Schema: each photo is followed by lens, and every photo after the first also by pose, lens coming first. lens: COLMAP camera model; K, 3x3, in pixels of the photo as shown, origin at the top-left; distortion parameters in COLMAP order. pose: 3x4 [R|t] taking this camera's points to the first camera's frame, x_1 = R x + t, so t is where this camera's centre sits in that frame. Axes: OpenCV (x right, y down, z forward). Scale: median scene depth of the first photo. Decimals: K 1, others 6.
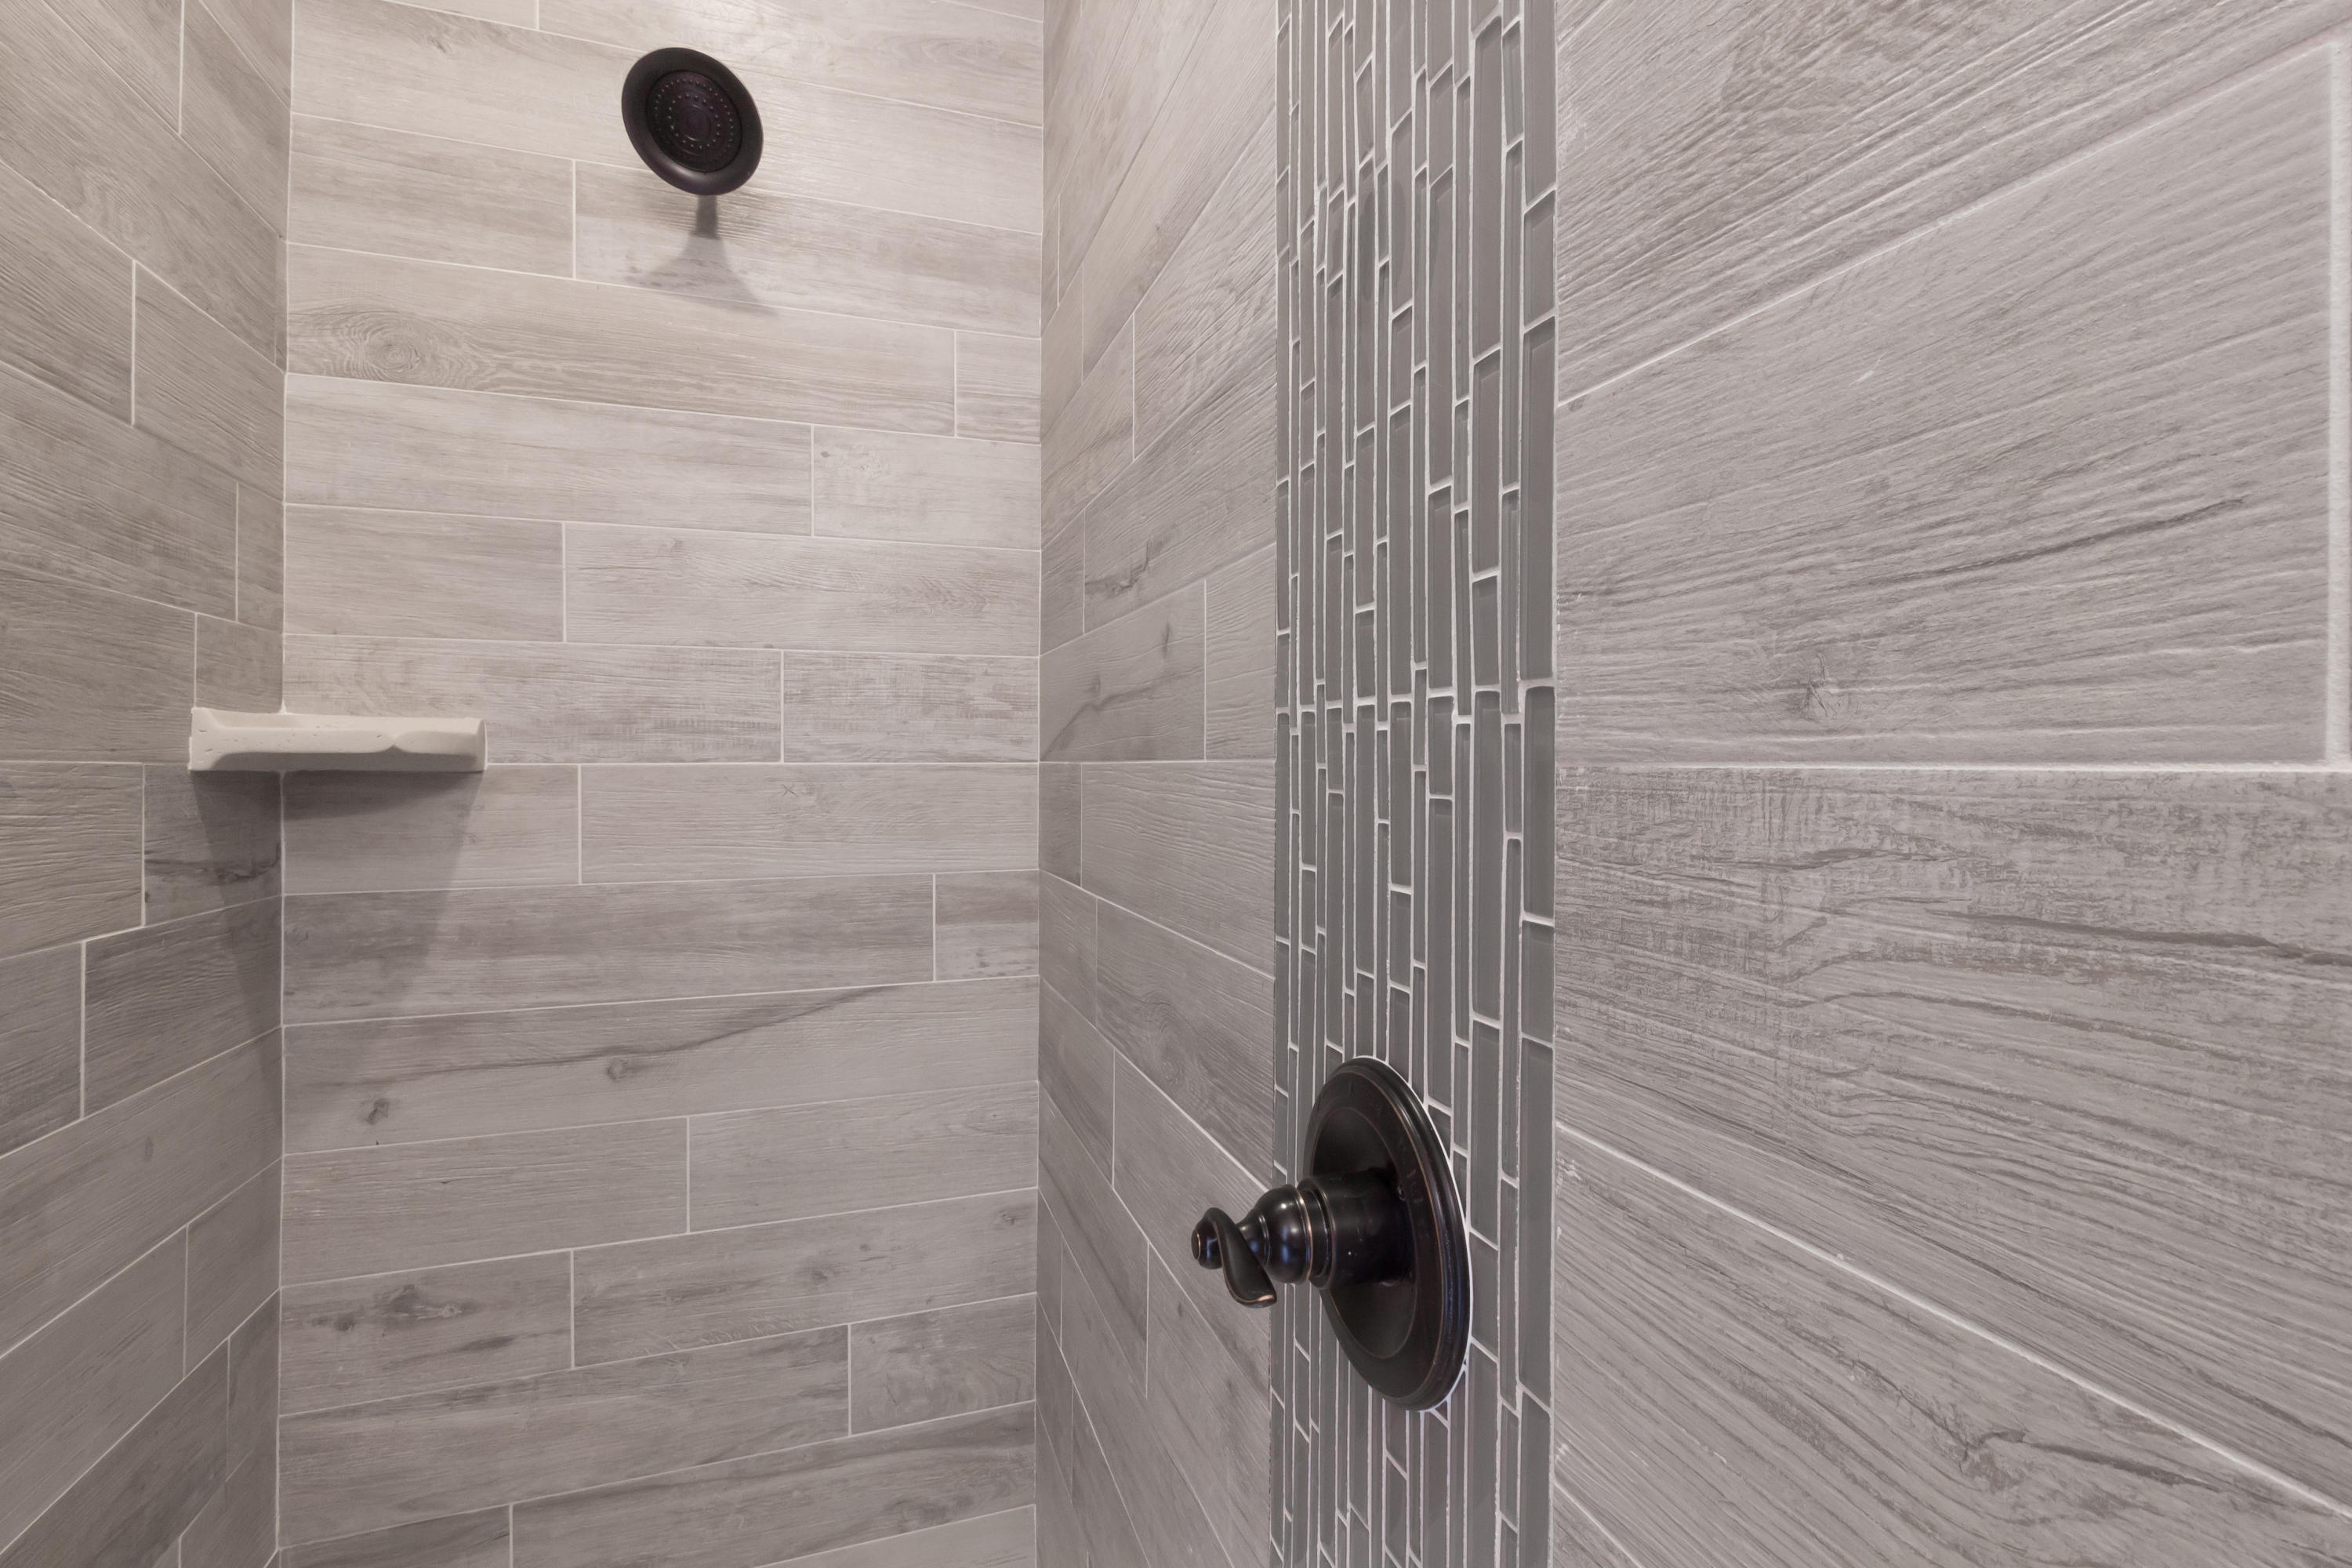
lens RADIAL K [[1090.8, 0, 1209.8], [0, 1090.8, 763.9], [0, 0, 1]] dist [-0.000645, 0.000008]
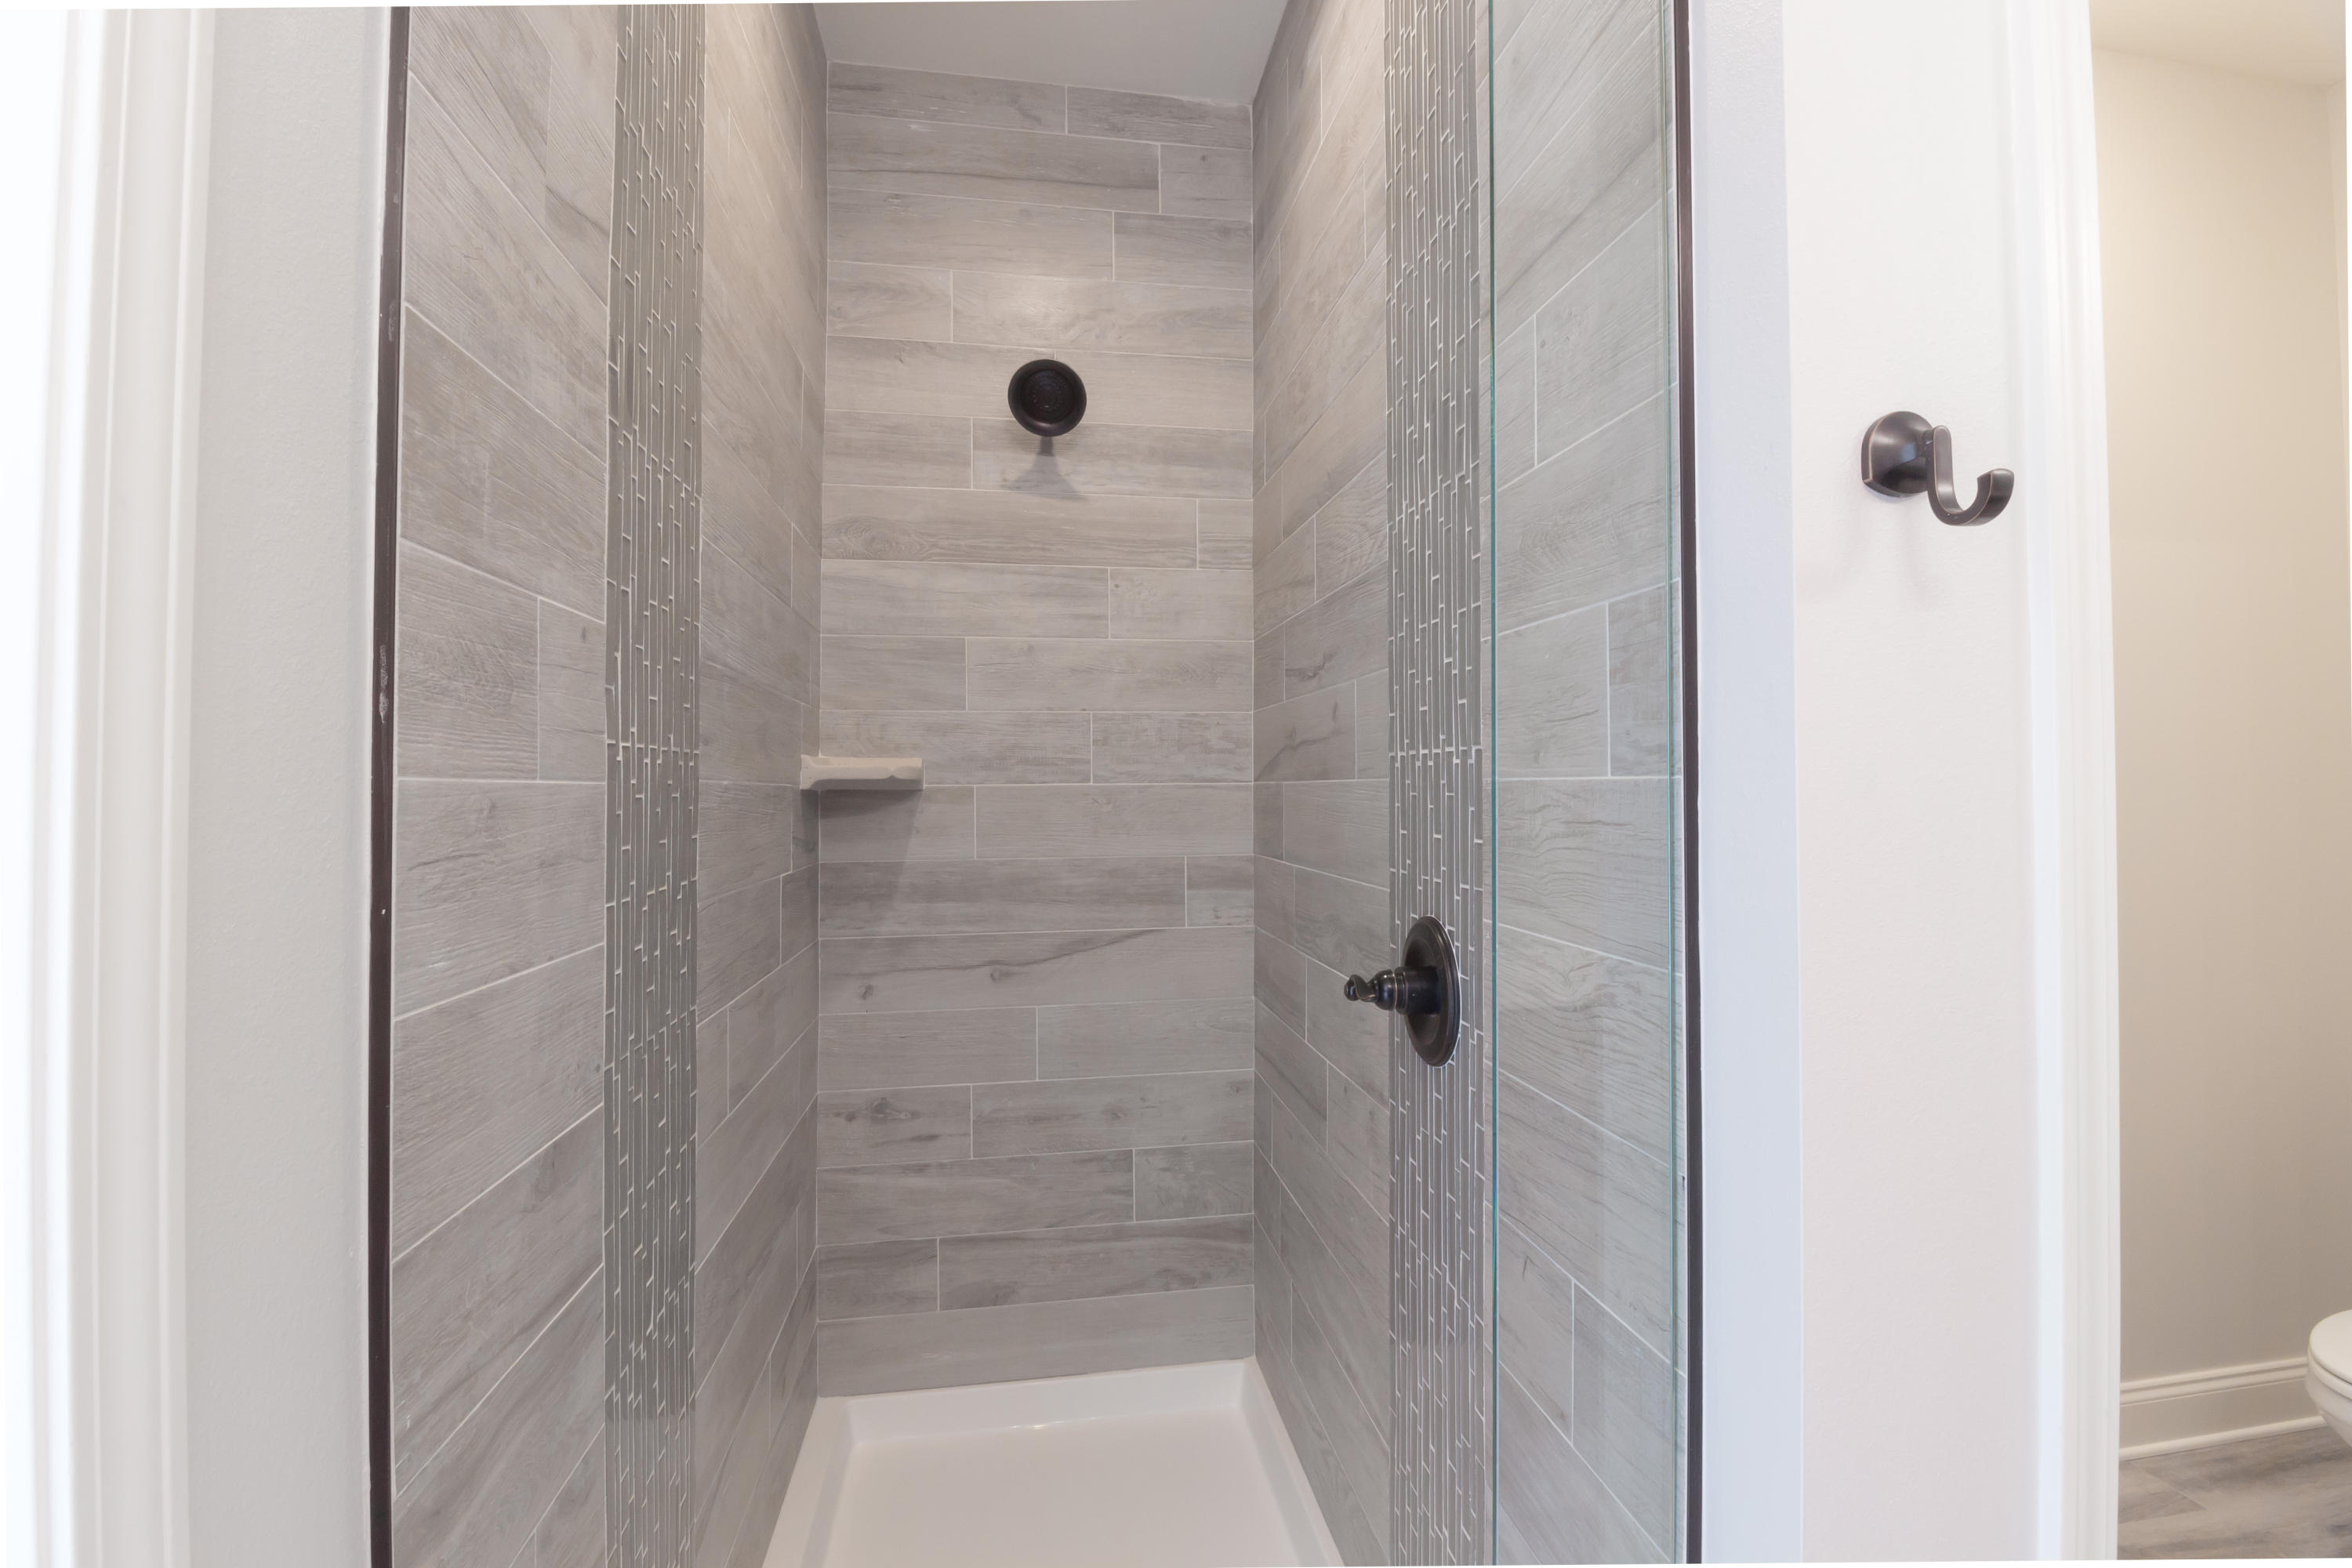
lens RADIAL K [[1086.2, 0, 1197.1], [0, 1086.2, 768.0], [0, 0, 1]] dist [-0.003395, -0.000304]
pose [[0.984086, -0.008757, -0.177476, 0.036957], [0.005724, 0.999829, -0.017598, 0.005028], [0.177600, 0.016302, 0.983968, -0.547924]]
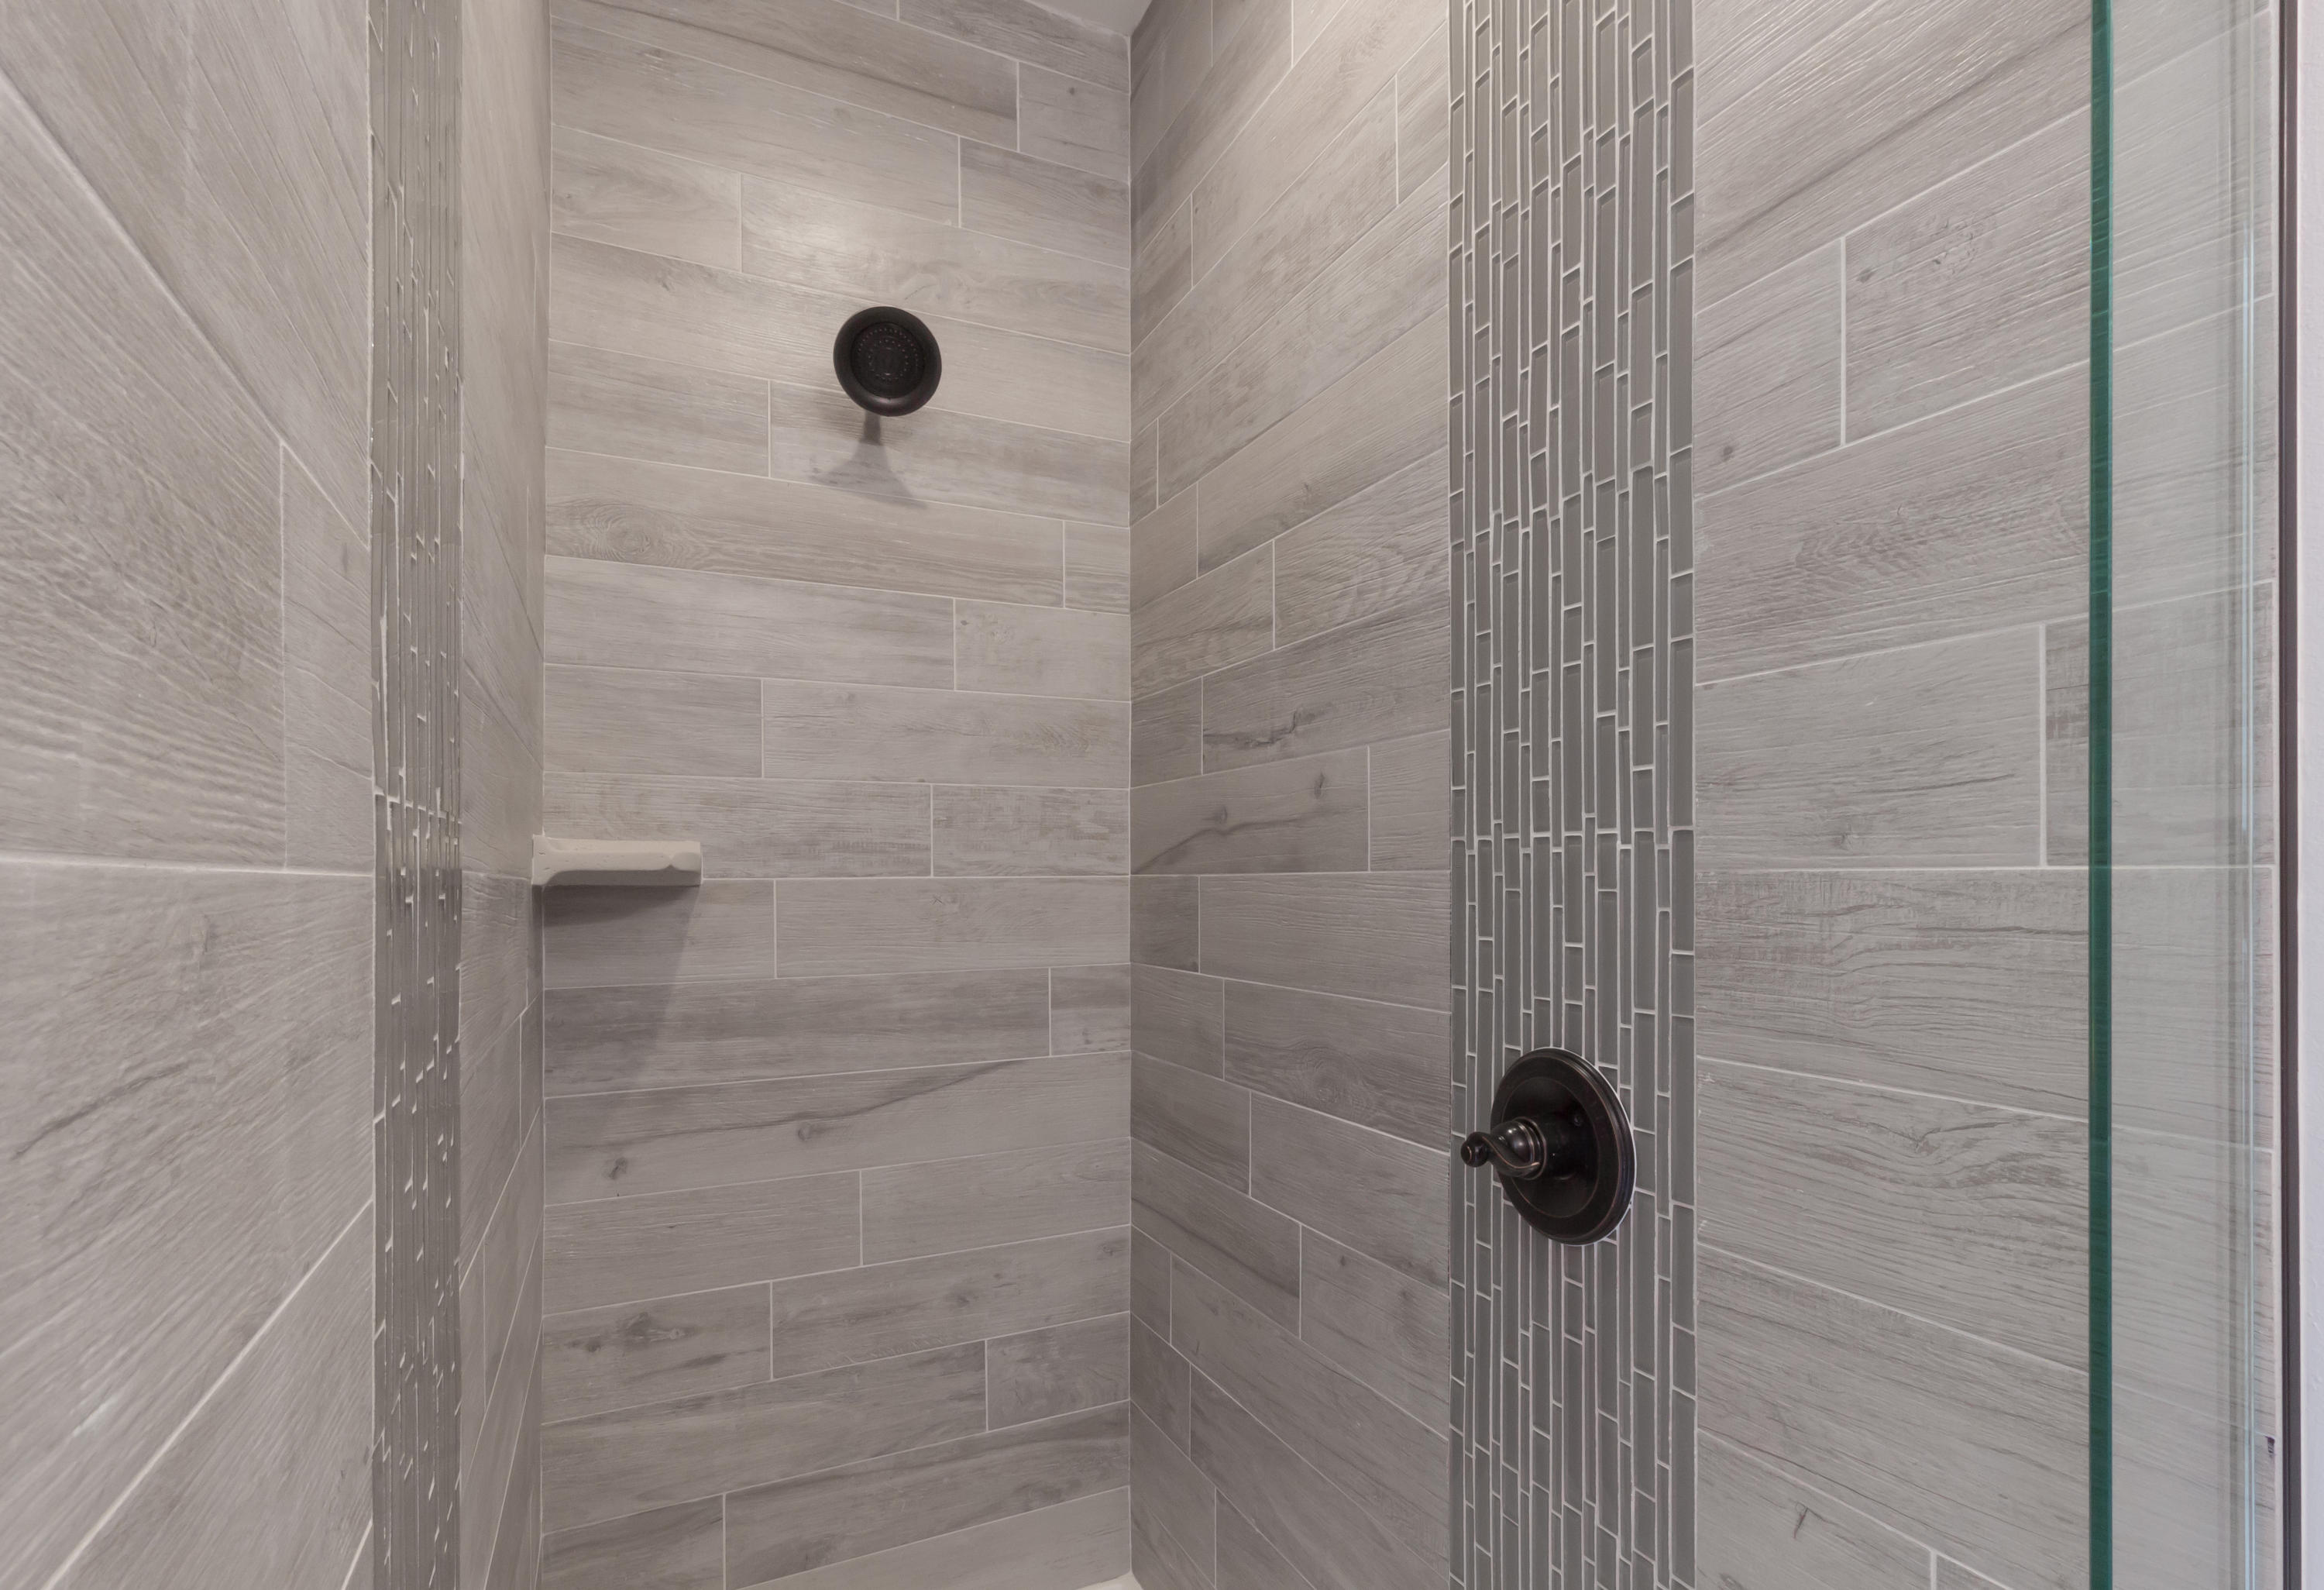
lens RADIAL K [[1121.4, 0, 1190.6], [0, 1121.4, 877.1], [0, 0, 1]] dist [-0.001569, 0.000822]
pose [[0.993386, -0.006363, 0.114645, -0.268365], [0.006568, 0.999977, -0.001412, 0.003001], [-0.114634, 0.002155, 0.993405, -0.291888]]
